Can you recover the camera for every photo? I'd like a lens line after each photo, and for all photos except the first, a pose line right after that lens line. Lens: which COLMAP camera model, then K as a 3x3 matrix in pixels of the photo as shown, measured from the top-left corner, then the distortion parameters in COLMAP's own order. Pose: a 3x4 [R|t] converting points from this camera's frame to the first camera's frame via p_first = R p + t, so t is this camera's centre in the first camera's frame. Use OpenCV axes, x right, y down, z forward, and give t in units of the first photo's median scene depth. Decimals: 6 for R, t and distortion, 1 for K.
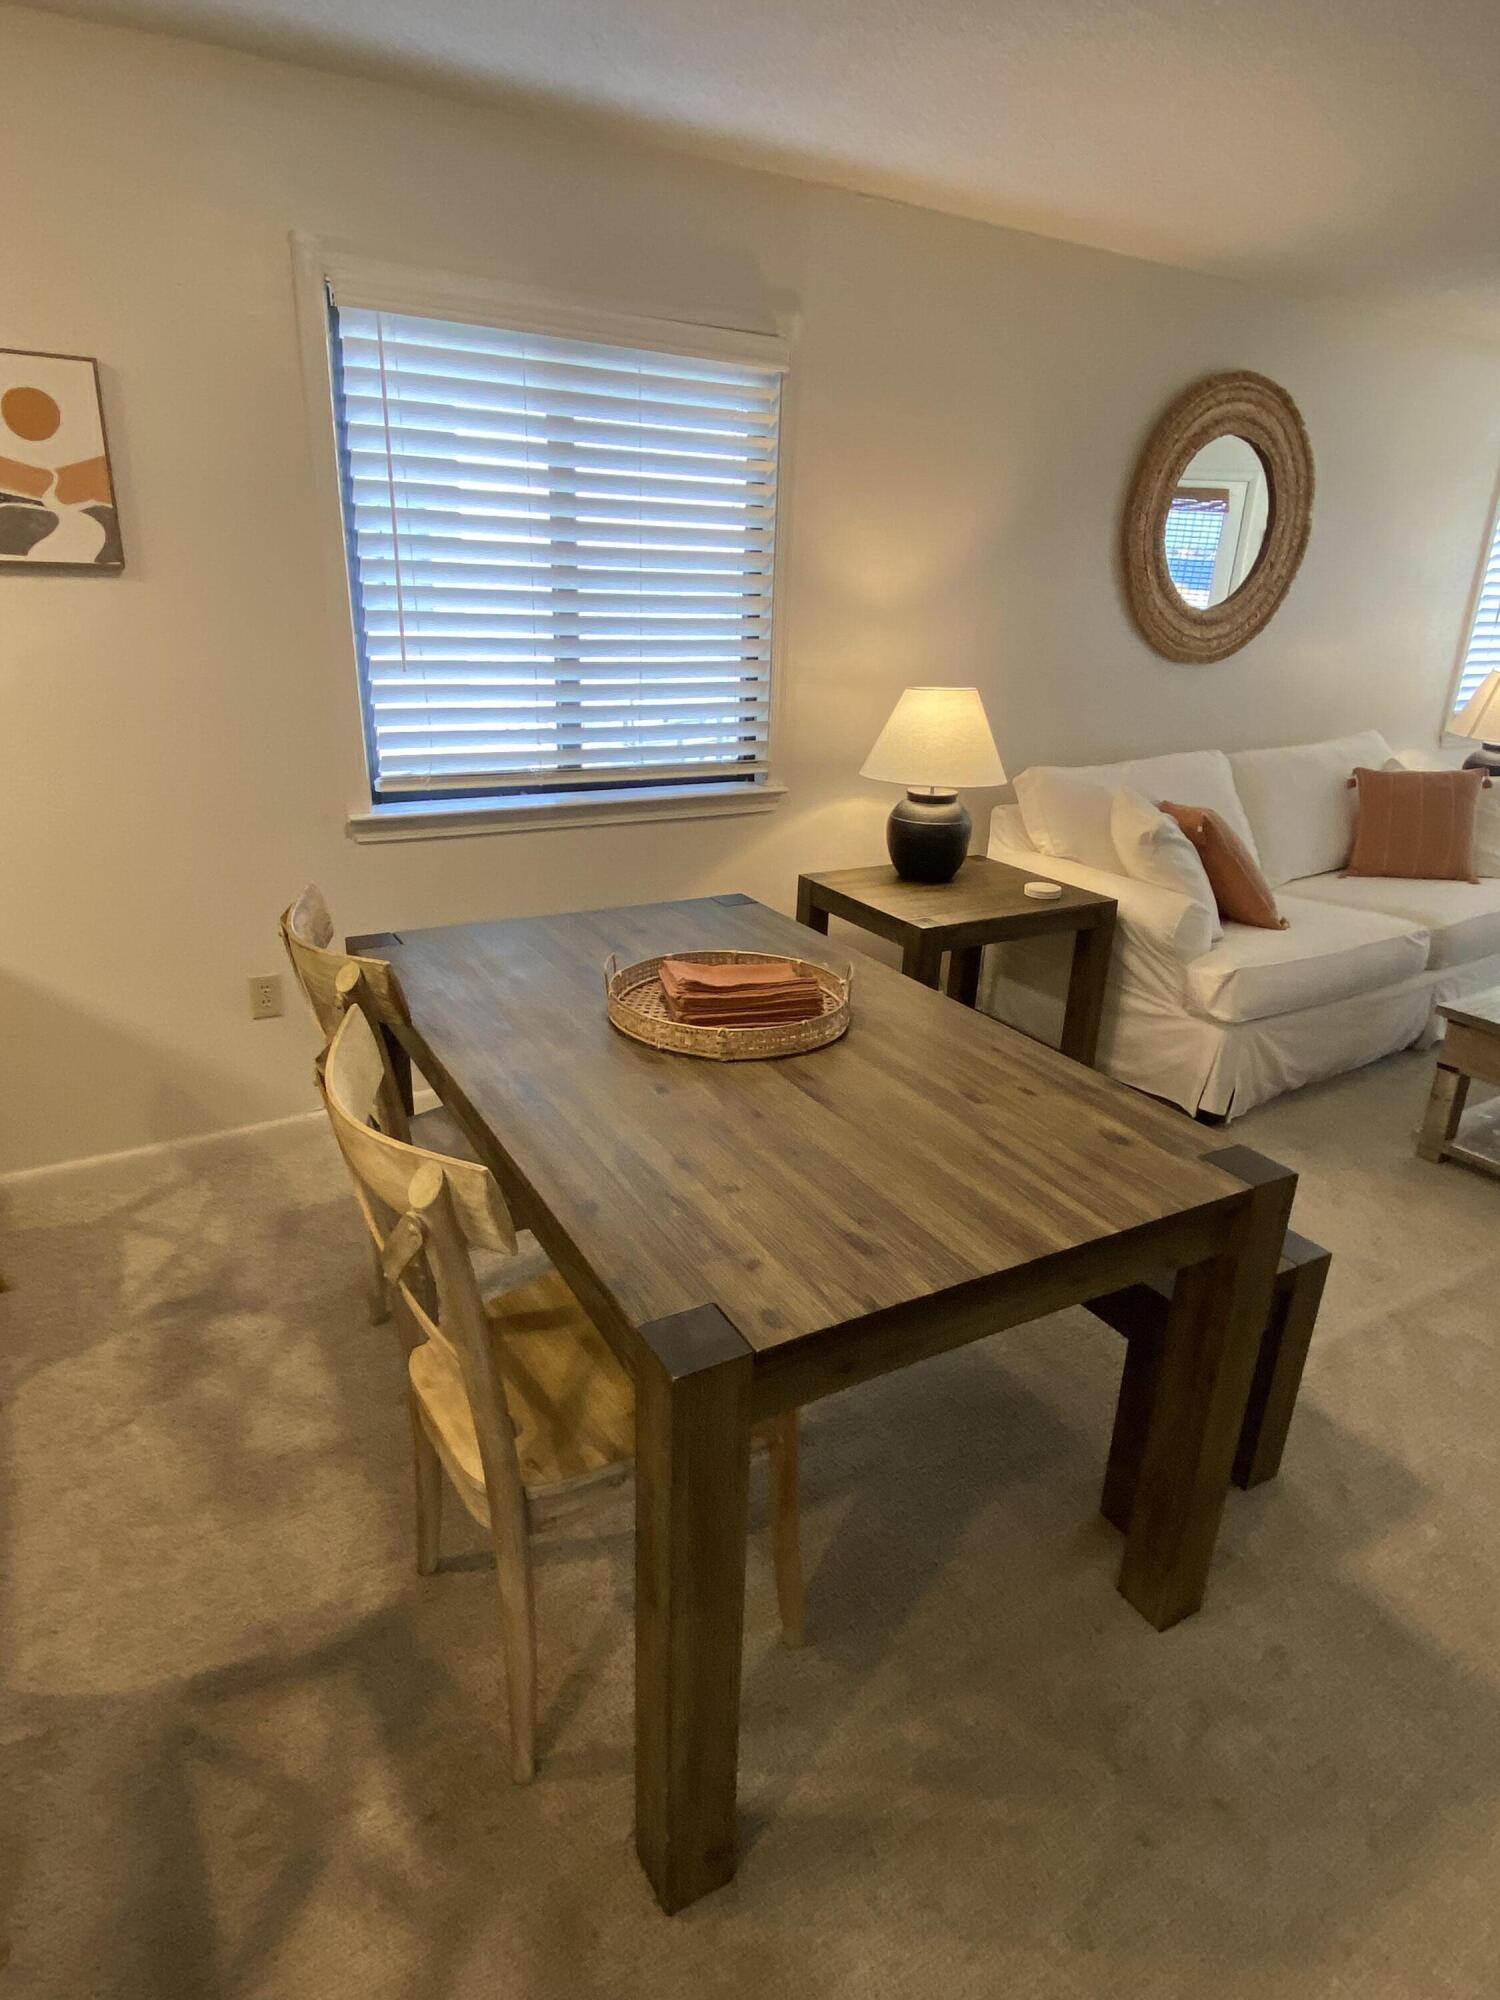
lens RADIAL K [[1136.8, 0, 754.0], [0, 1136.8, 998.9], [0, 0, 1]] dist [0.090659, -0.122427]
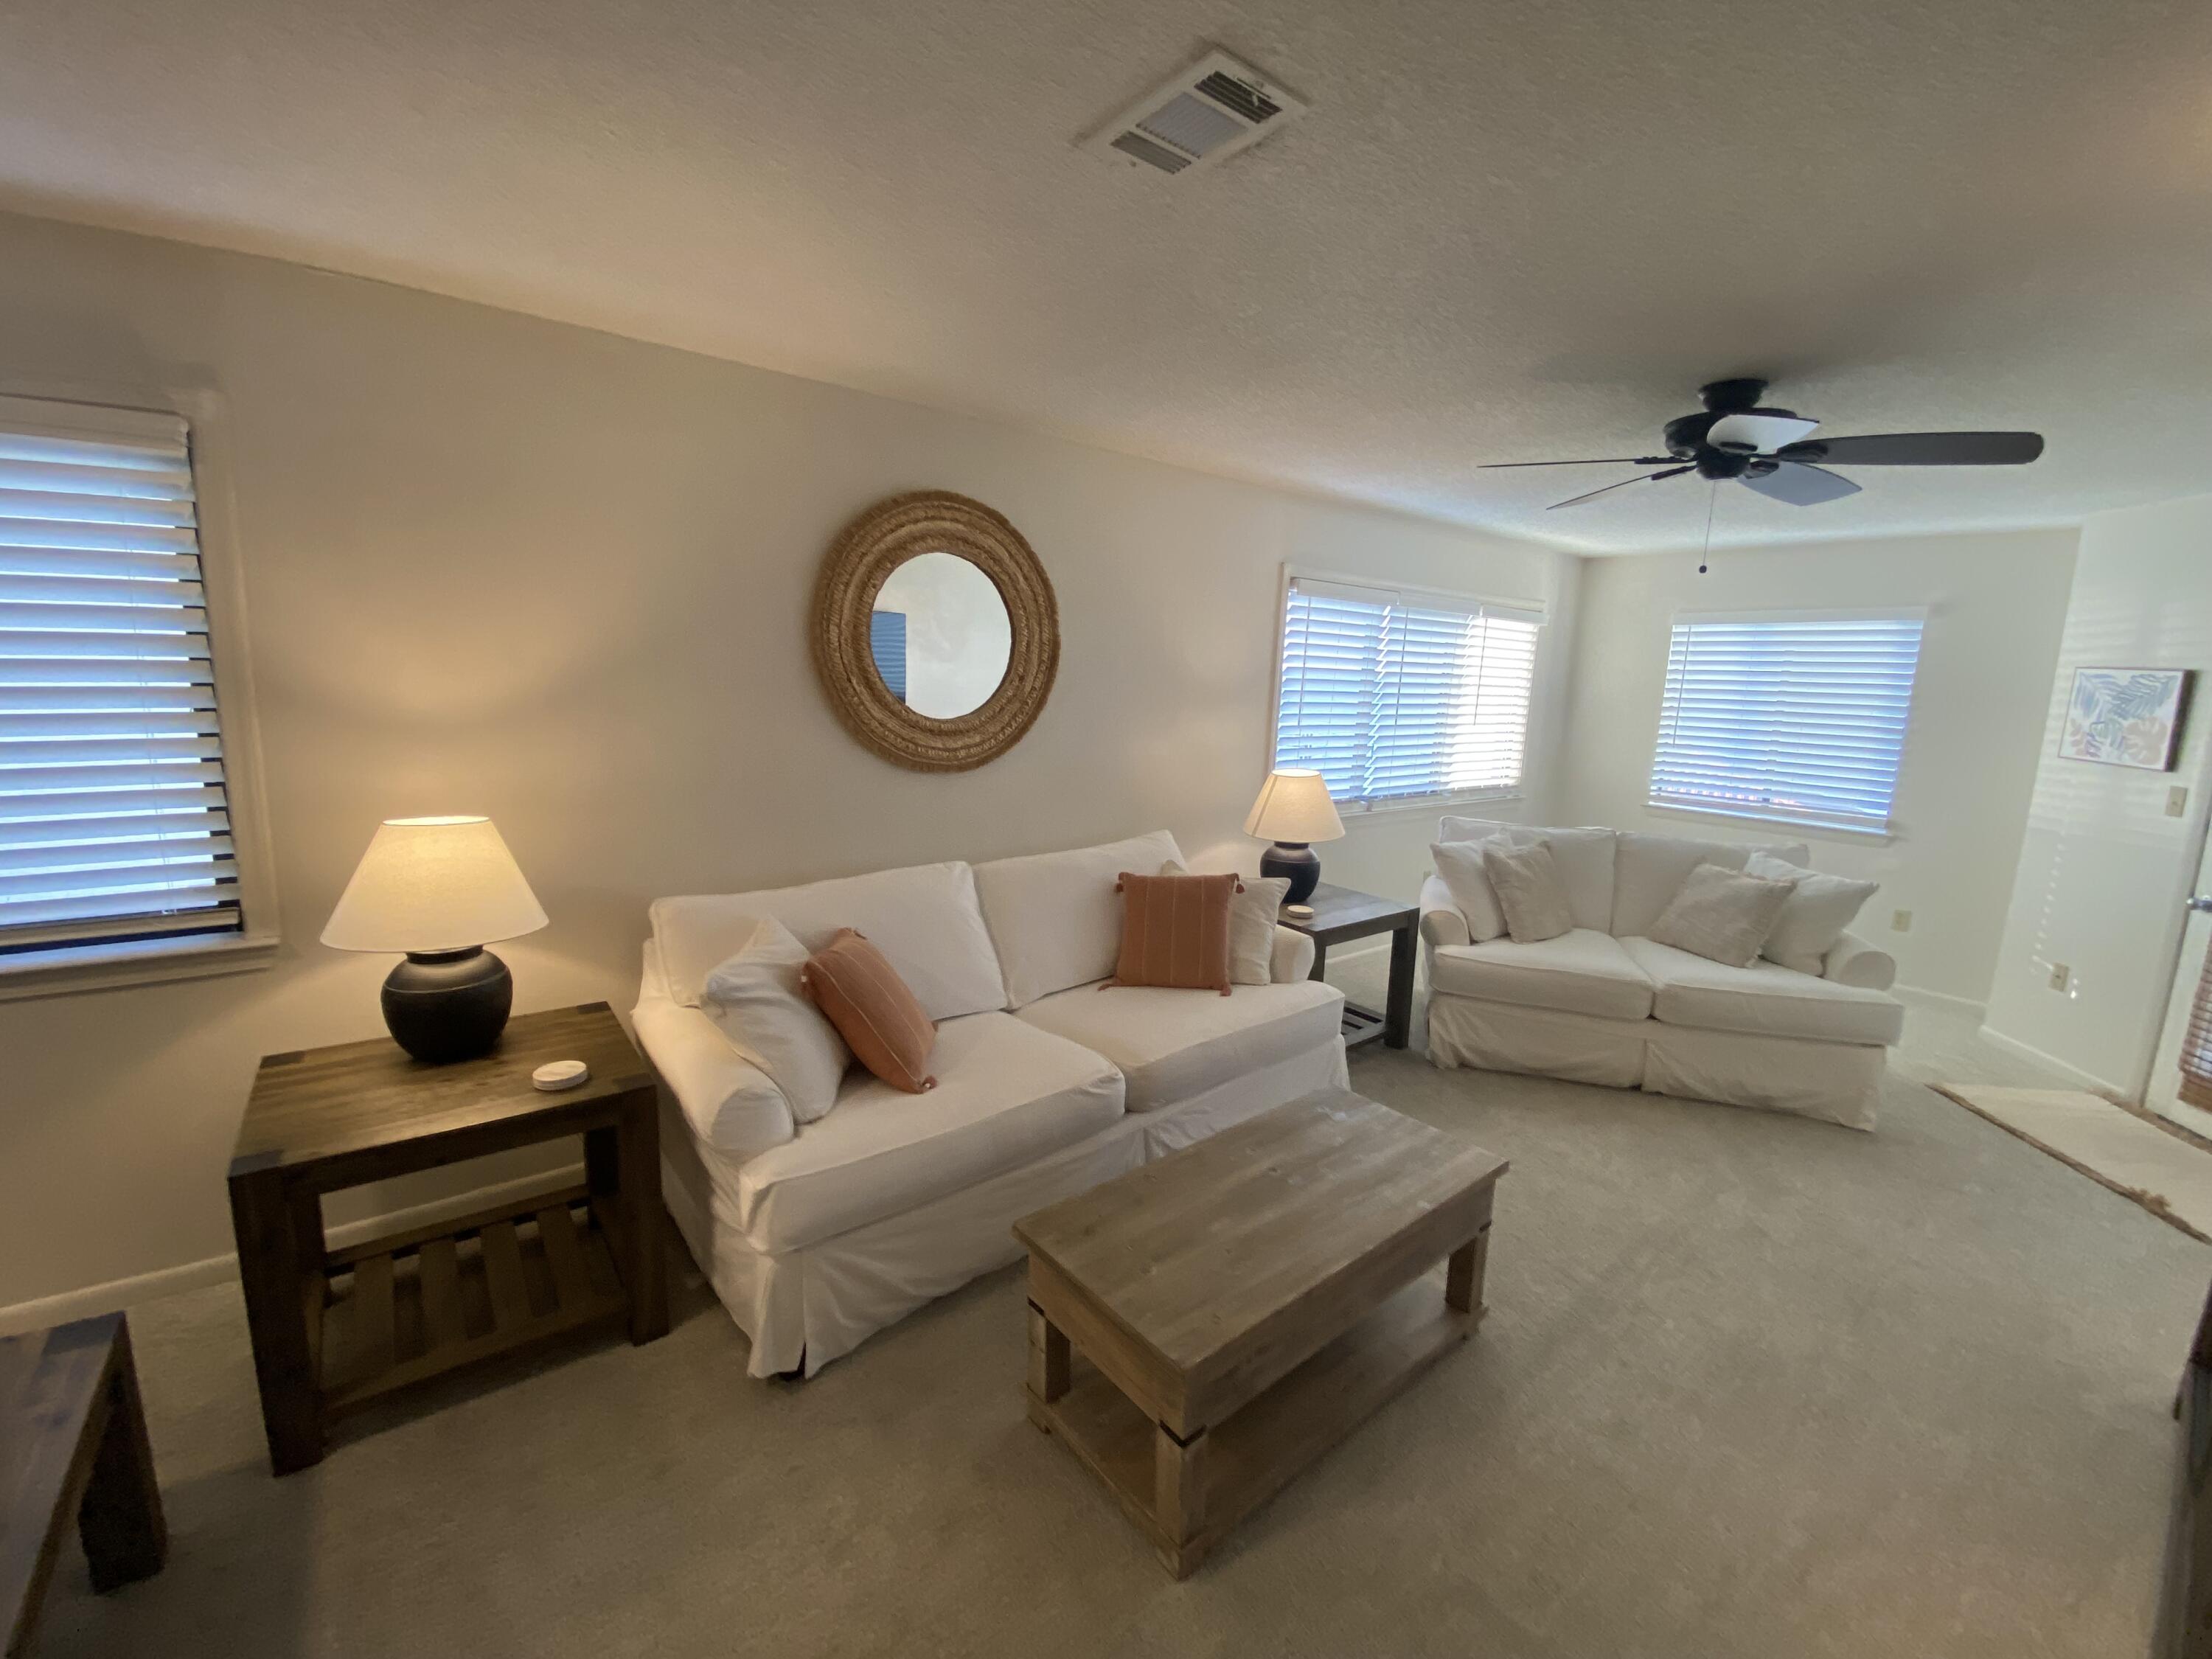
lens RADIAL K [[898.4, 0, 1097.3], [0, 898.4, 824.7], [0, 0, 1]] dist [0.022107, -0.021398]
pose [[0.991427, -0.017136, 0.129533, 0.463888], [0.041095, 0.981948, -0.184630, -0.115297], [-0.124031, 0.188371, 0.974234, 0.286946]]
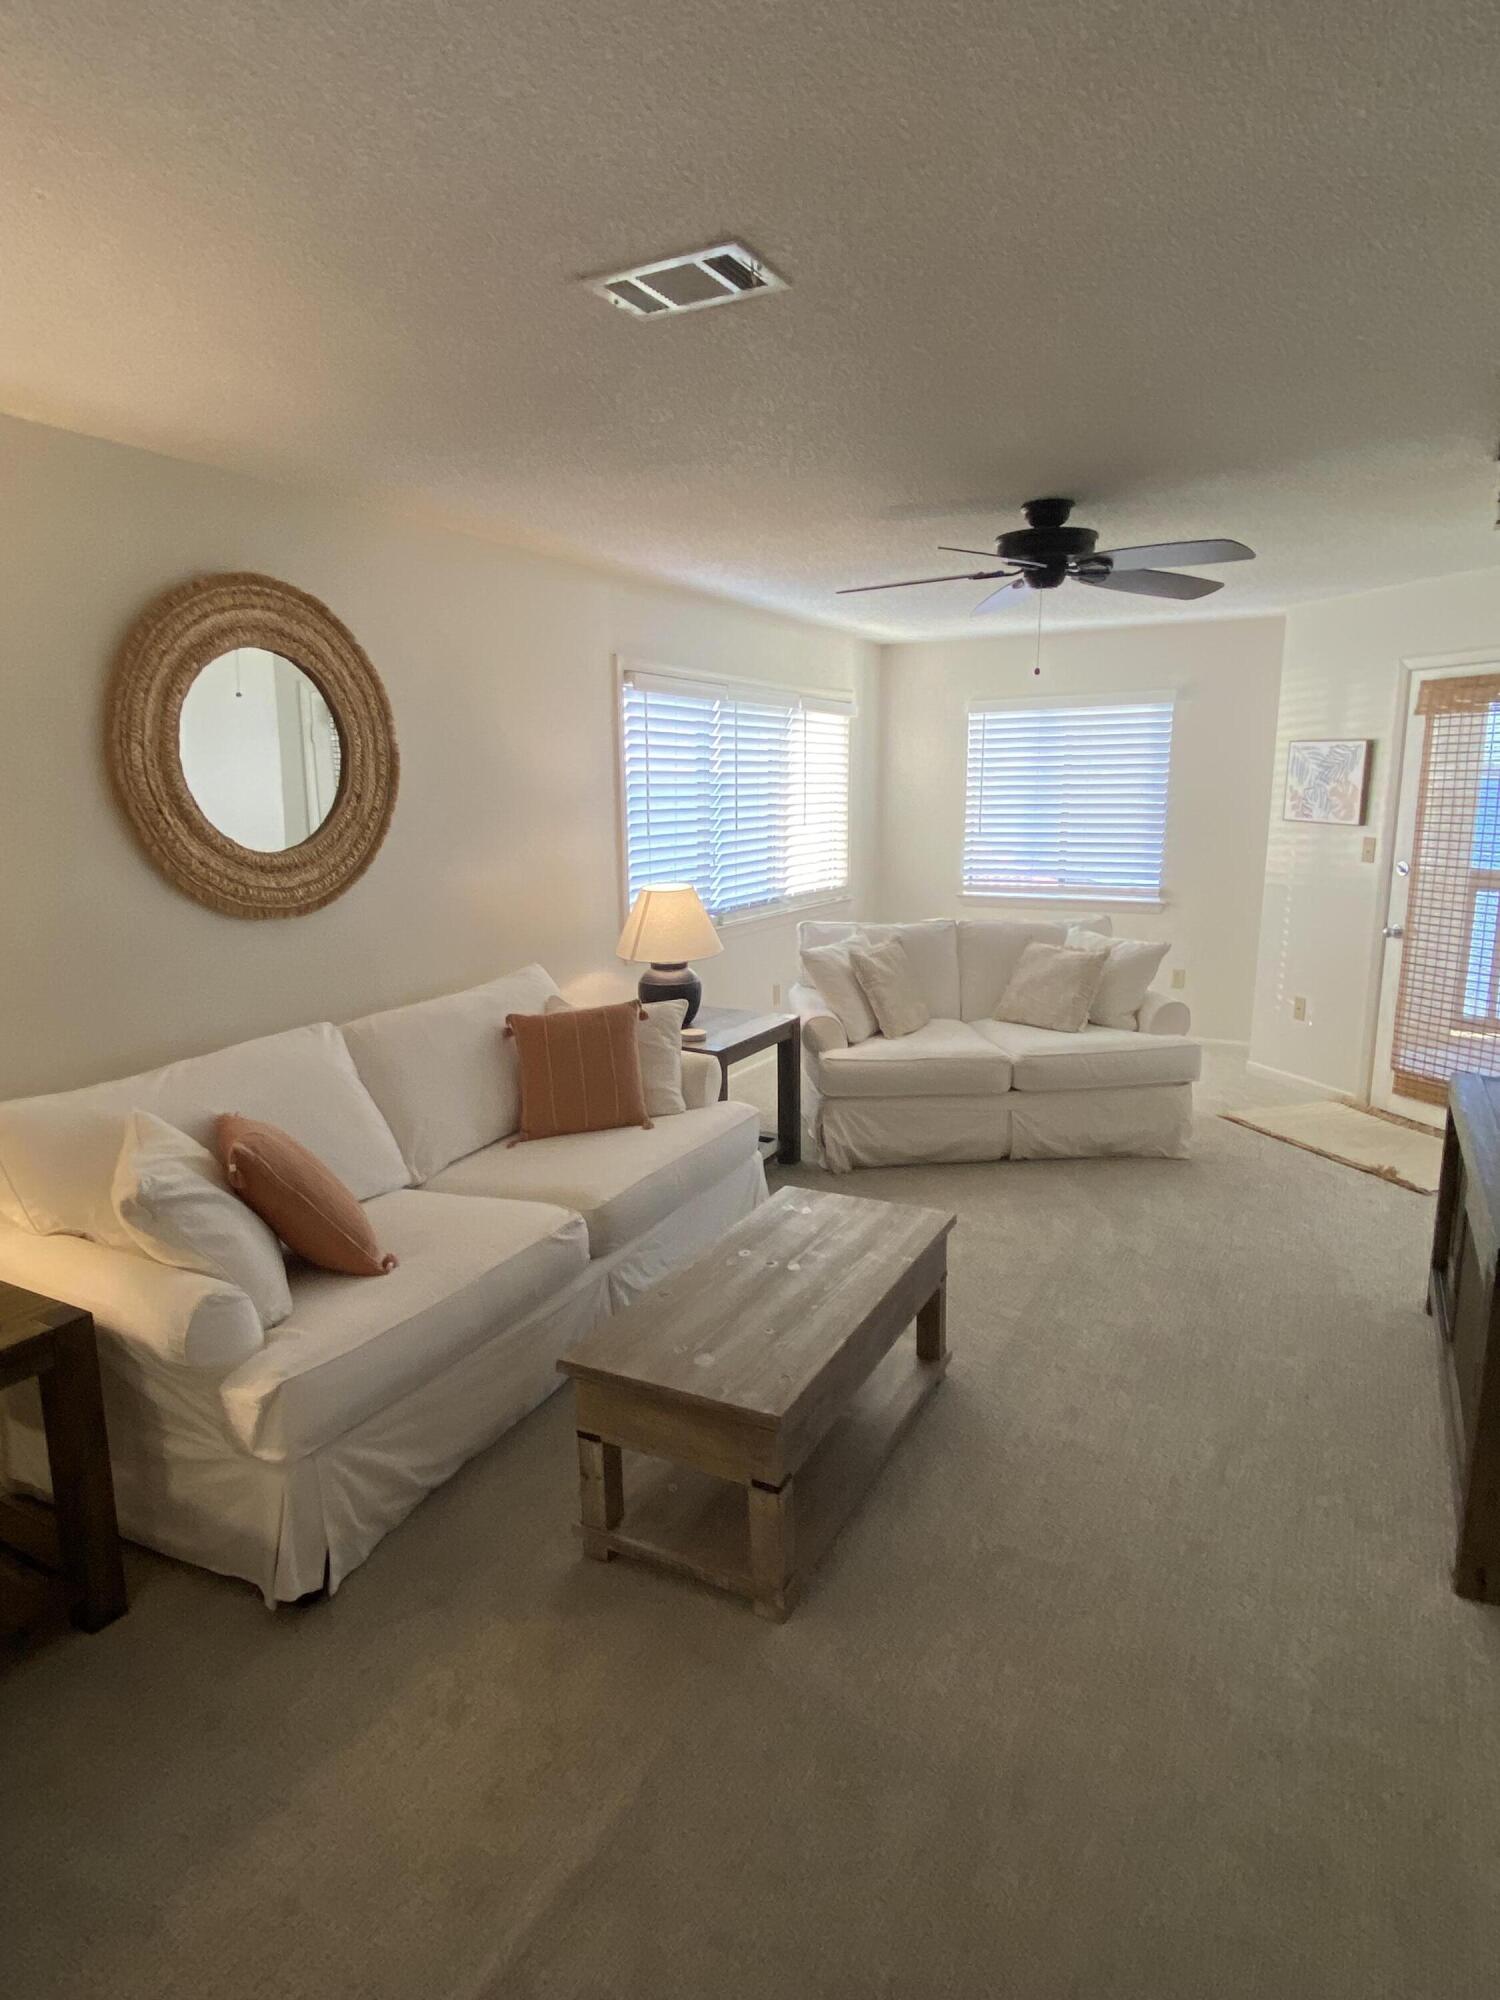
lens RADIAL K [[1136.8, 0, 754.0], [0, 1136.8, 998.9], [0, 0, 1]] dist [0.090659, -0.122427]
pose [[0.854138, -0.134198, 0.502433, 0.287657], [0.214502, 0.971032, -0.105294, -0.094306], [-0.473748, 0.197708, 0.858181, 0.200363]]
